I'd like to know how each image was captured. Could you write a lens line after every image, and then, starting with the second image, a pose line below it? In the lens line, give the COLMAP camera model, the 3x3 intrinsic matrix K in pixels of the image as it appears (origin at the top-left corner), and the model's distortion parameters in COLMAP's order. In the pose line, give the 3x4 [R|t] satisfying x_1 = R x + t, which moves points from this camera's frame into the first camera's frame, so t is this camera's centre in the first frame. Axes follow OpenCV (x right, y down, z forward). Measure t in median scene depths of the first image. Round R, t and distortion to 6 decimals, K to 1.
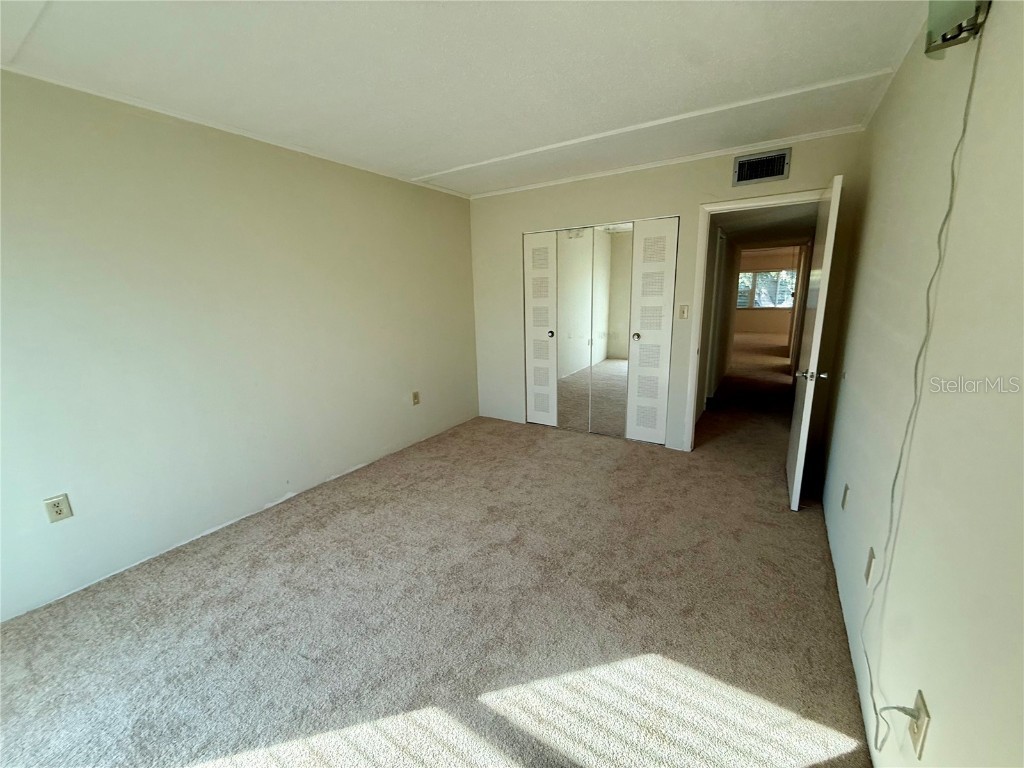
lens RADIAL K [[407.1, 0, 512.0], [0, 407.1, 384.0], [0, 0, 1]] dist [0.000981, 0.000179]
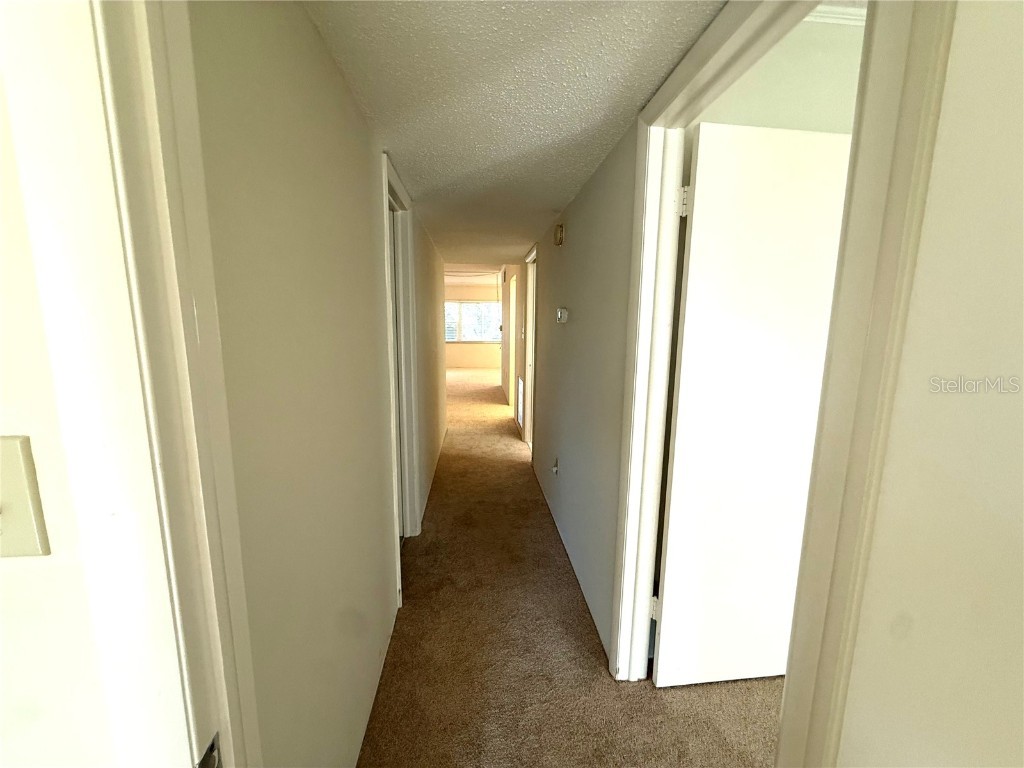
lens RADIAL K [[407.1, 0, 512.0], [0, 407.1, 384.0], [0, 0, 1]] dist [0.000981, 0.000179]
pose [[0.793290, -0.063434, 0.605530, 0.241368], [0.109909, 0.993139, -0.039949, -0.090500], [-0.598841, 0.098244, 0.794819, 0.429513]]
